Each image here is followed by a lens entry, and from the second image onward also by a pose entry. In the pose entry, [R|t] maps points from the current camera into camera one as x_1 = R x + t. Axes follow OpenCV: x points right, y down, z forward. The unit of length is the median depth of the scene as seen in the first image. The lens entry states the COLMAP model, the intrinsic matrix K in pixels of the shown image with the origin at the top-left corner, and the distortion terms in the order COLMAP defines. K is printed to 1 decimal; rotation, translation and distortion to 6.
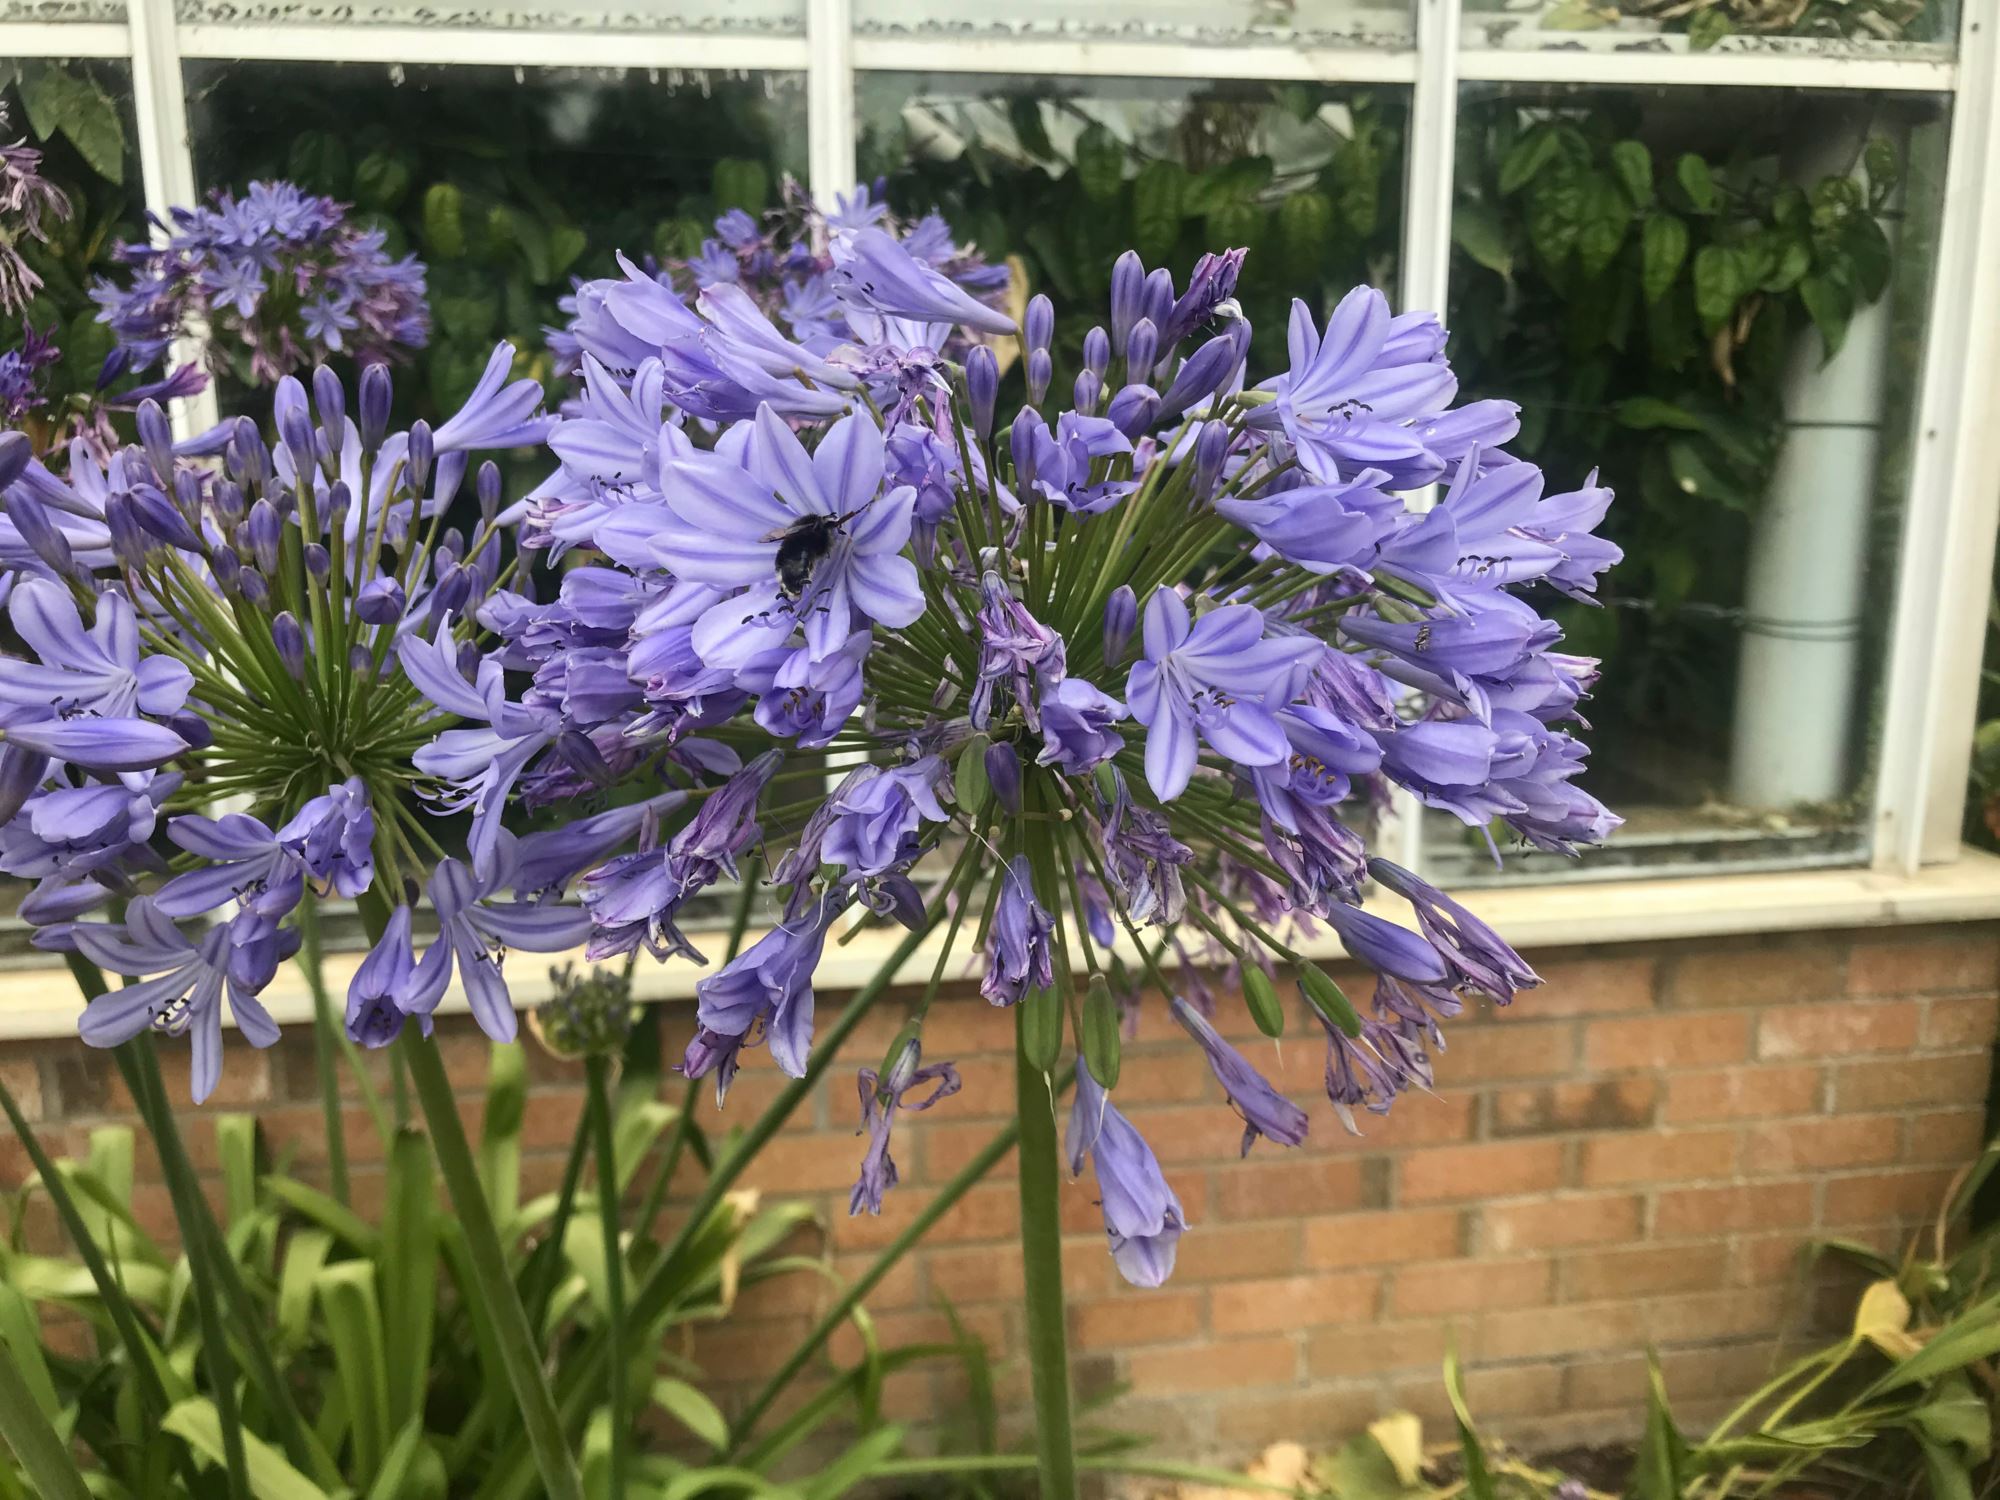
lens RADIAL K [[1836.4, 0, 1000.0], [0, 1836.4, 750.0], [0, 0, 1]] dist [0.093951, -0.191036]
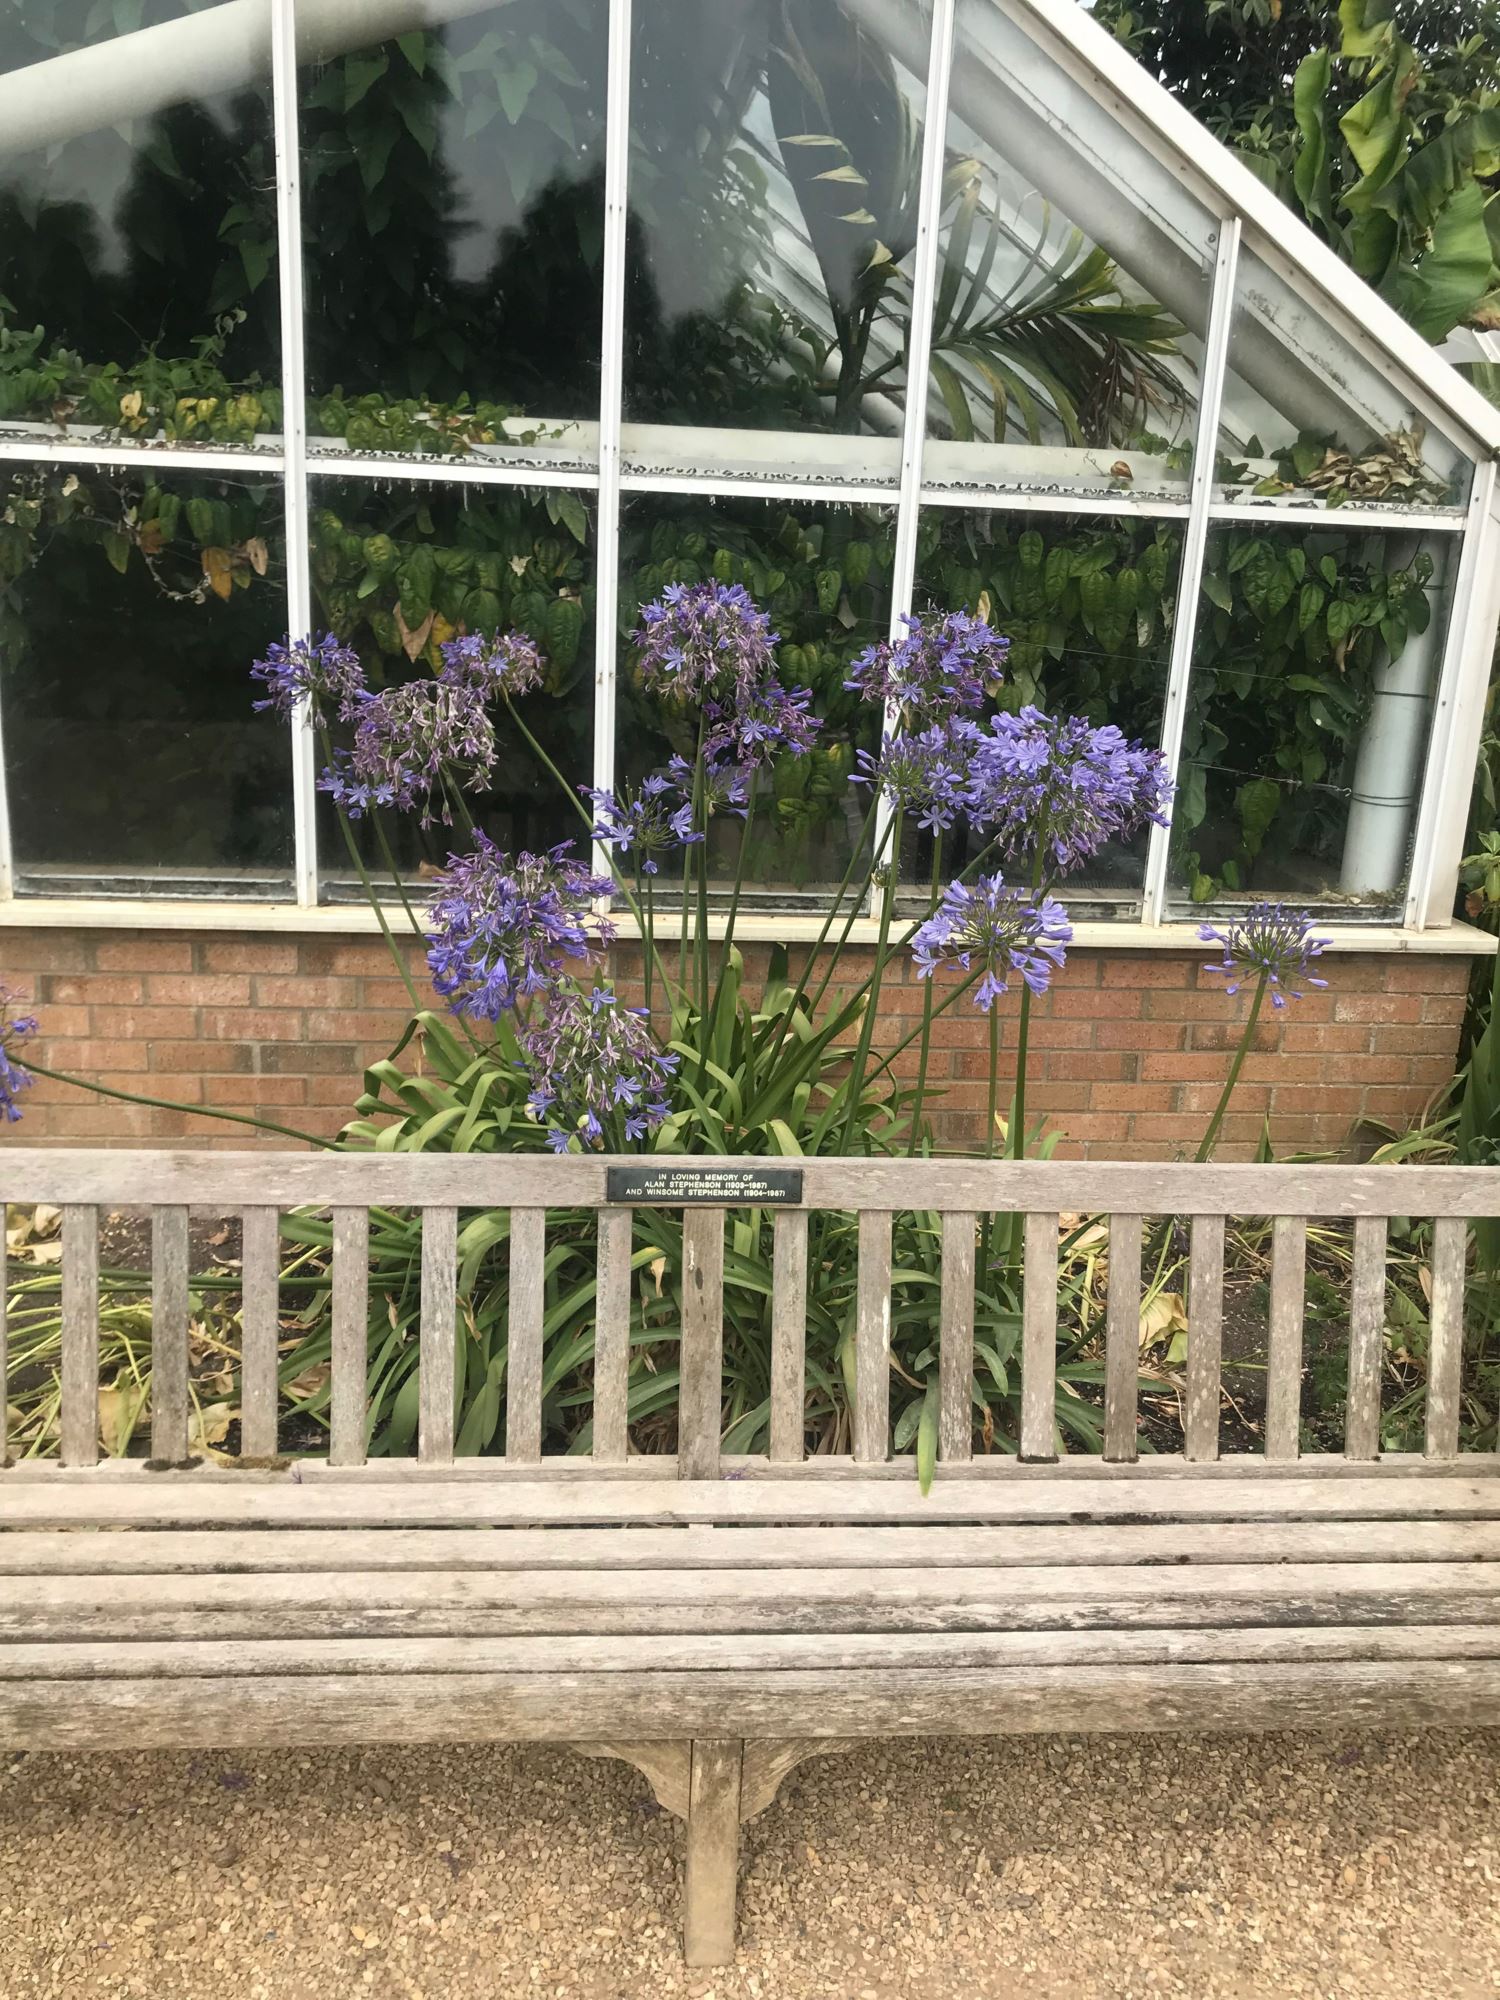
lens RADIAL K [[1836.4, 0, 775.1], [0, 1836.4, 1014.7], [0, 0, 1]] dist [0.093951, -0.191036]
pose [[0.997547, 0.064730, -0.026630, -0.141431], [-0.063004, 0.996133, 0.061227, 0.089591], [0.030490, -0.059399, 0.997769, -1.083176]]
